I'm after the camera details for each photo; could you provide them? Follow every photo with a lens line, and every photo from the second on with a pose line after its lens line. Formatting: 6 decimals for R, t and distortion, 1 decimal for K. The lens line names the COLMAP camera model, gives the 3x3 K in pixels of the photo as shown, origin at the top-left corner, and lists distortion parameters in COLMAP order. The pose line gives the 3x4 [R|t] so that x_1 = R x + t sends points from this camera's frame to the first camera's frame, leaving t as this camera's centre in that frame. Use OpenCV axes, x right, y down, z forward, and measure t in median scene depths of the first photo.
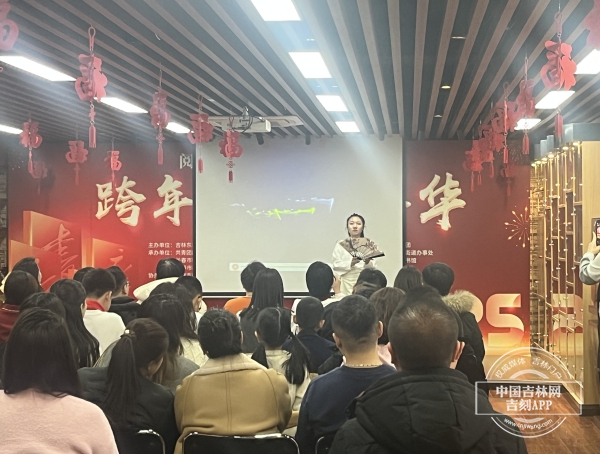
lens RADIAL K [[1242.4, 0, 299.0], [0, 1242.4, 227.2], [0, 0, 1]] dist [0.177354, 0.000000]
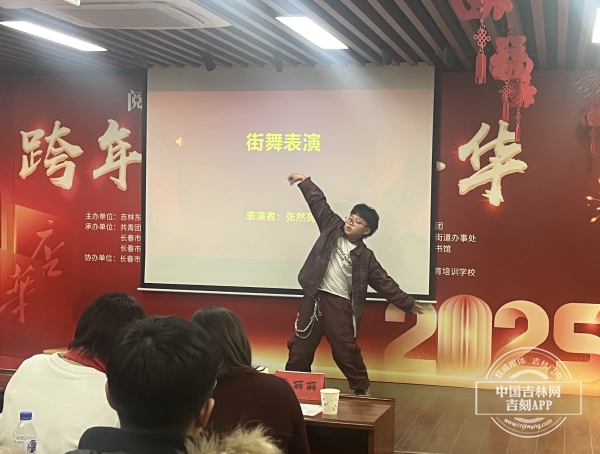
lens RADIAL K [[1044.2, 0, 300.3], [0, 1044.2, 228.6], [0, 0, 1]] dist [0.097944, 0.000000]
pose [[0.986926, 0.029311, -0.158484, 0.103516], [-0.026134, 0.999414, 0.022095, 0.005076], [0.159039, -0.017665, 0.987114, 0.422134]]
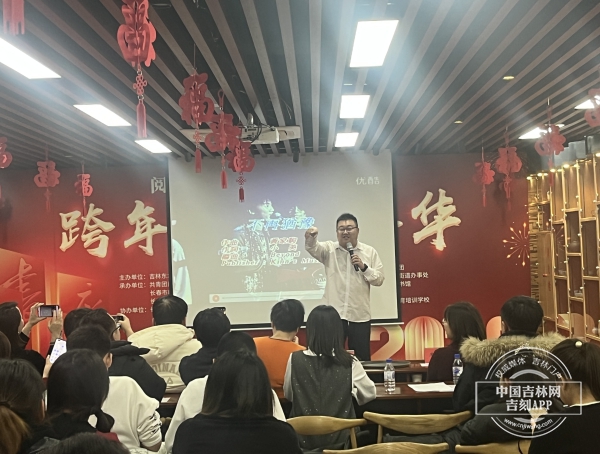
lens RADIAL K [[1102.9, 0, 300.0], [0, 1102.9, 225.3], [0, 0, 1]] dist [0.145867, 0.000000]
pose [[0.996270, -0.032681, 0.079863, -0.053311], [0.034493, 0.999176, -0.021407, -0.002146], [-0.079098, 0.024082, 0.996576, 0.179341]]
